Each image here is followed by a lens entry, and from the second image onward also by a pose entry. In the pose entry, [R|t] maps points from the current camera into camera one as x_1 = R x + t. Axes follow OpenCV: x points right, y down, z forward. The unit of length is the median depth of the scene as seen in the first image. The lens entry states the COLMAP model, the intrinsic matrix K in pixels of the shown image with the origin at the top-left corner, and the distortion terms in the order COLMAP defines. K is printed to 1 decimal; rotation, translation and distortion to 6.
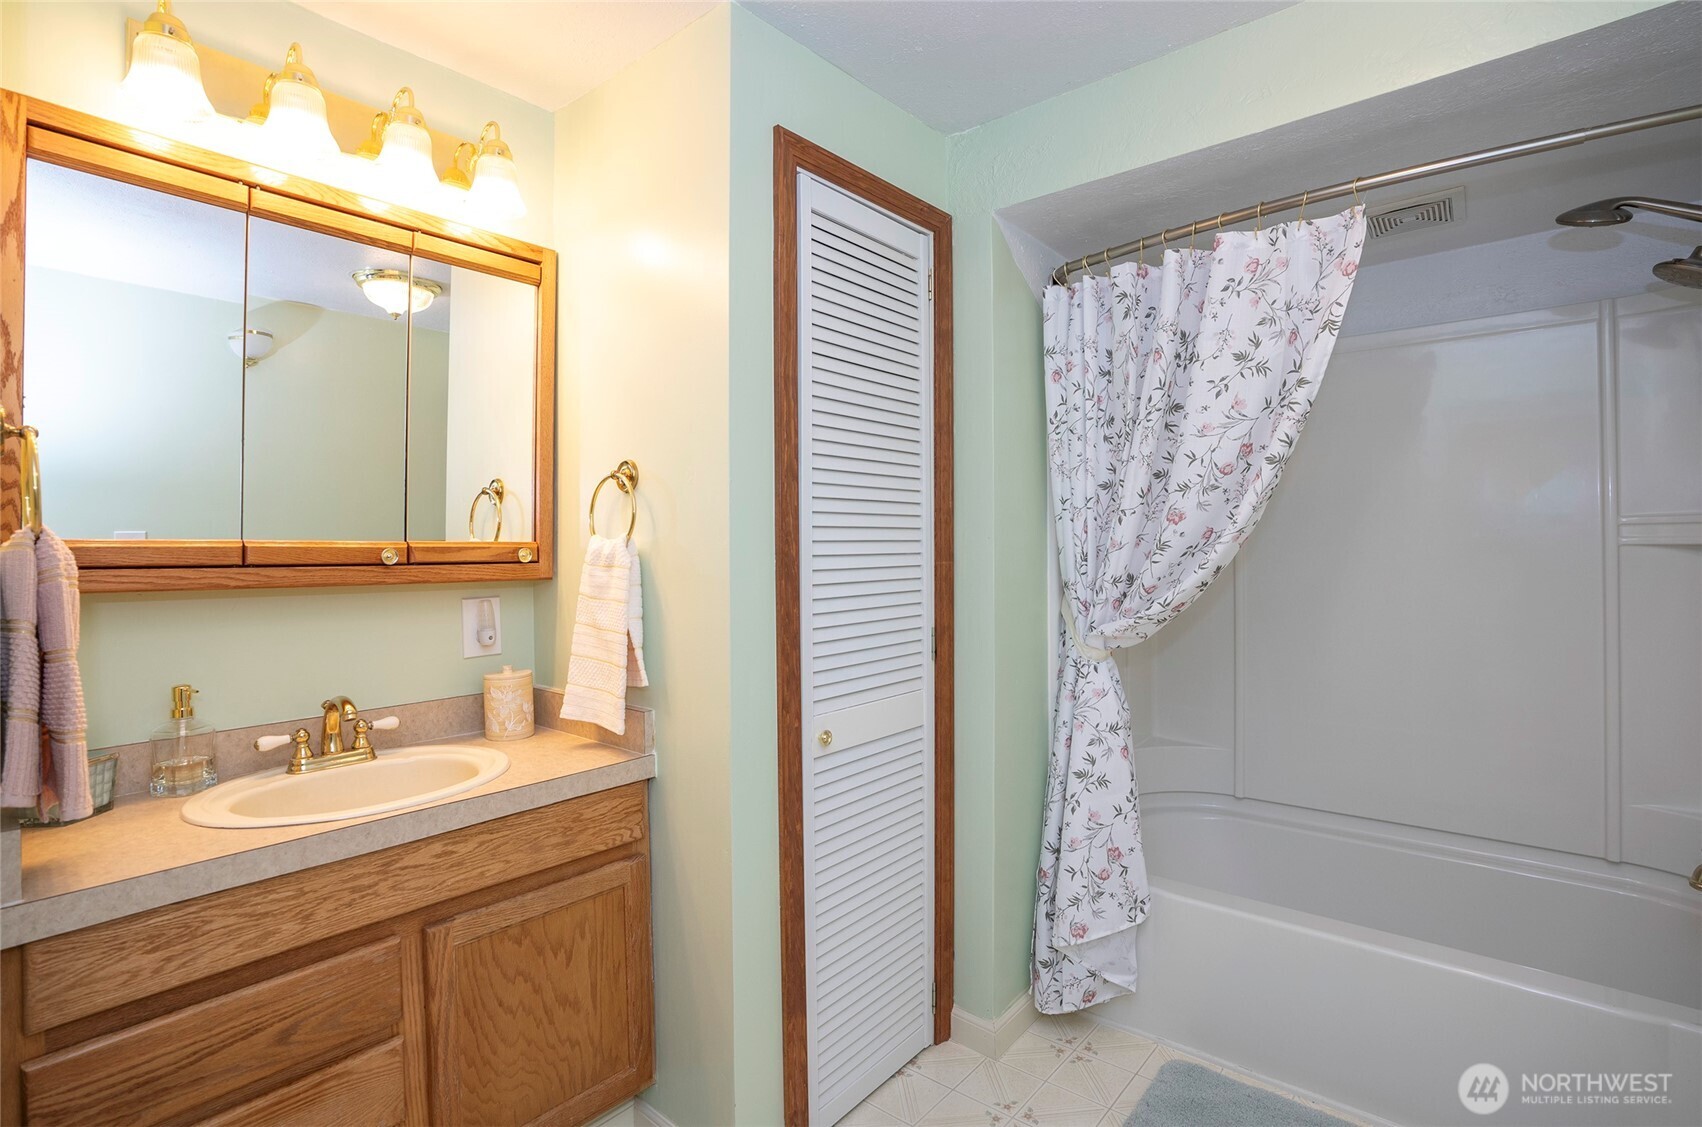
lens RADIAL K [[797.6, 0, 860.8], [0, 797.6, 556.5], [0, 0, 1]] dist [-0.072149, 0.029854]
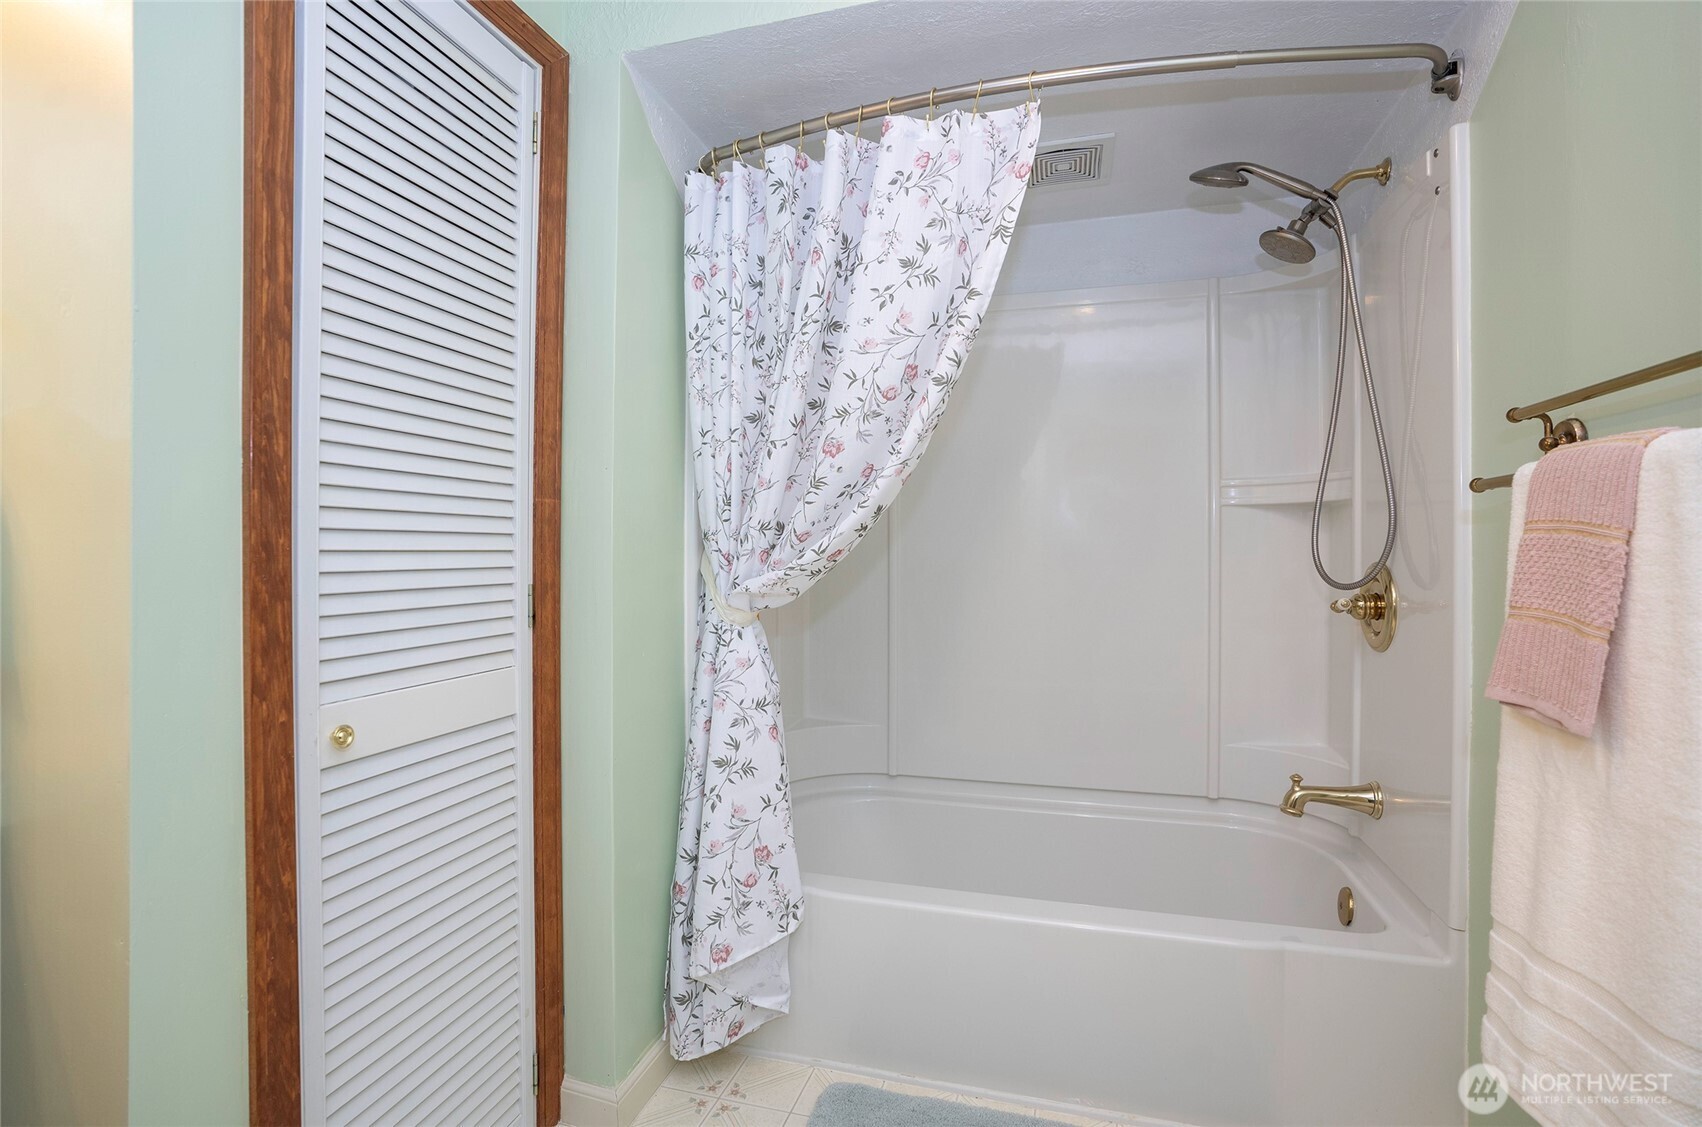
lens RADIAL K [[797.6, 0, 860.8], [0, 797.6, 556.5], [0, 0, 1]] dist [-0.072149, 0.029854]
pose [[0.910459, 0.009074, 0.413500, 0.068323], [-0.009641, 0.999953, -0.000715, 0.061436], [-0.413487, -0.003336, 0.910504, 0.192594]]
